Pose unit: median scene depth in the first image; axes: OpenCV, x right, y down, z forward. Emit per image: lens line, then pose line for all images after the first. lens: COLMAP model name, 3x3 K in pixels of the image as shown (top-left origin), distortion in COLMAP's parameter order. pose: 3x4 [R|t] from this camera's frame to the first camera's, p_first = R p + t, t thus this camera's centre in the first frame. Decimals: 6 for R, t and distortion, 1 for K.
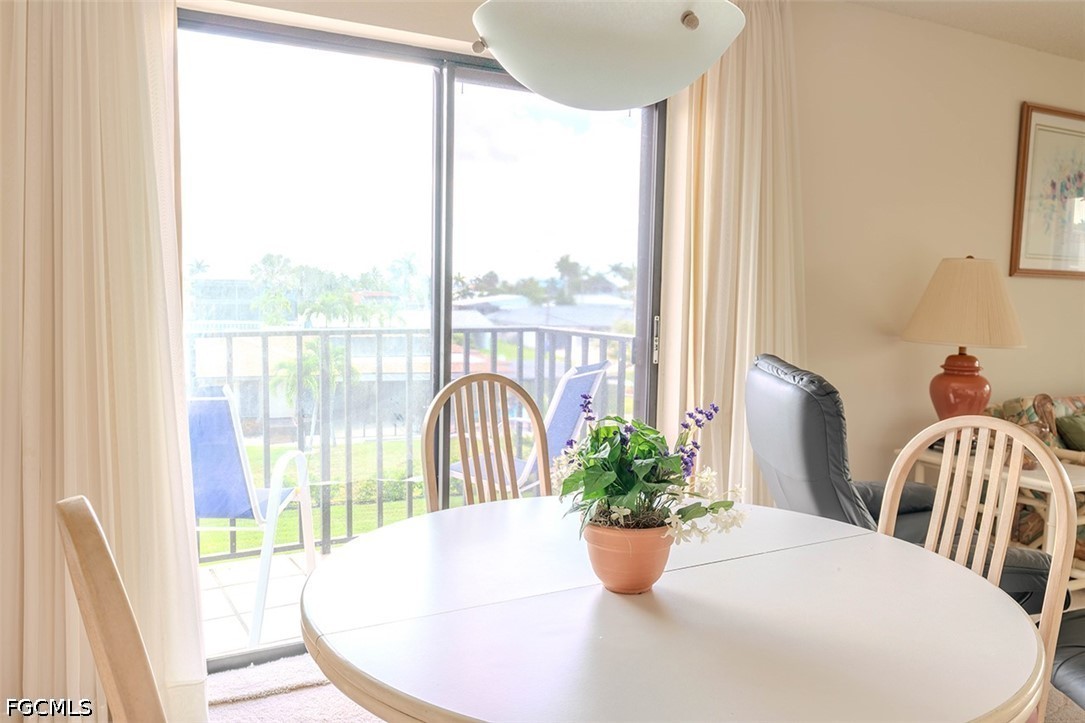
lens RADIAL K [[908.4, 0, 542.5], [0, 908.4, 361.5], [0, 0, 1]] dist [0.002310, 0.002669]
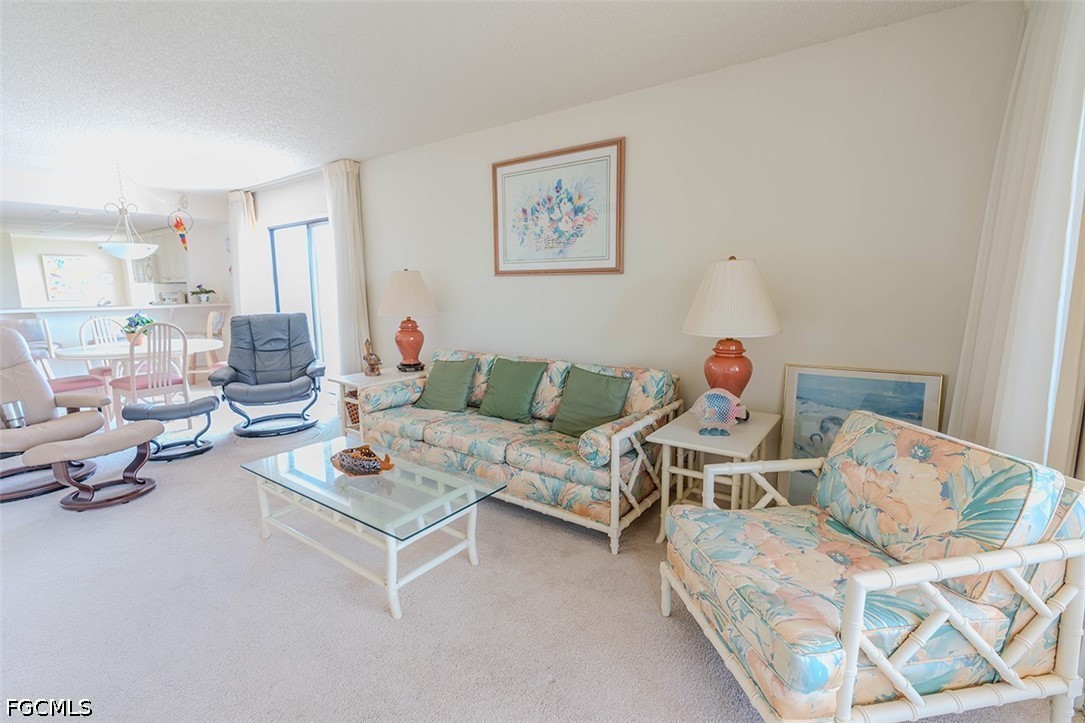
lens RADIAL K [[495.3, 0, 542.5], [0, 495.3, 361.5], [0, 0, 1]] dist [-0.016548, 0.000137]
pose [[0.418167, 0.103432, -0.902462, 1.408606], [-0.071938, 0.994147, 0.080606, -0.023123], [0.905517, 0.031214, 0.423160, 0.752975]]
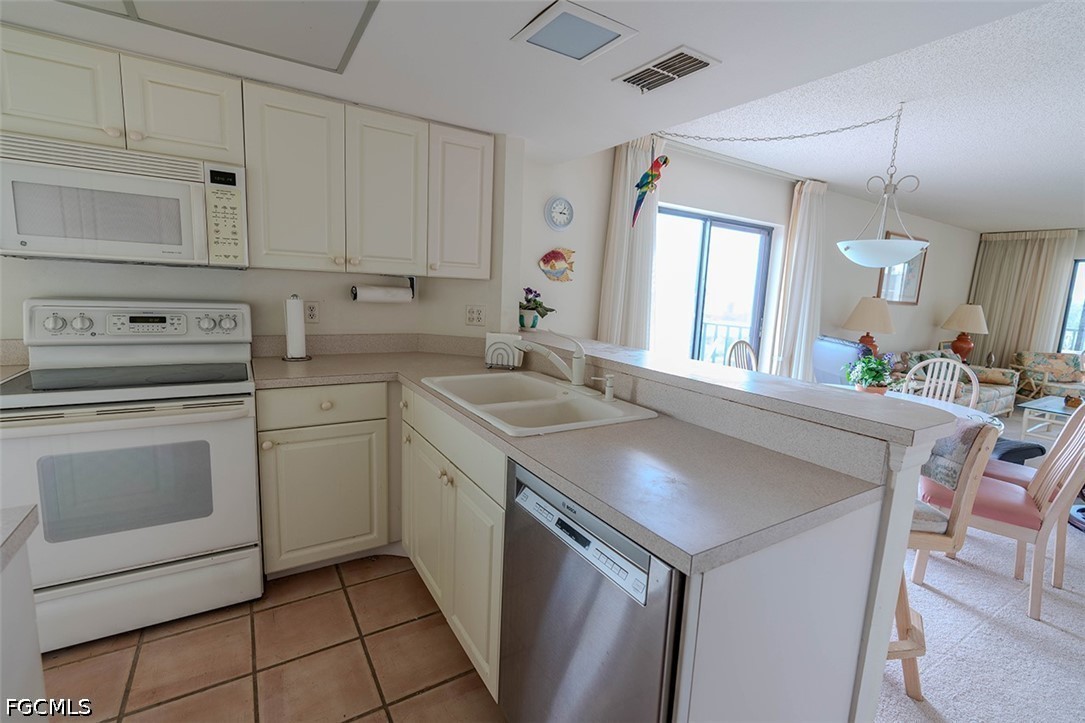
lens RADIAL K [[495.3, 0, 542.5], [0, 495.3, 361.5], [0, 0, 1]] dist [-0.016548, 0.000137]
pose [[0.997570, 0.016762, 0.067624, -0.500440], [-0.021165, 0.997666, 0.064927, -0.004857], [-0.066378, -0.066200, 0.995596, -0.295633]]
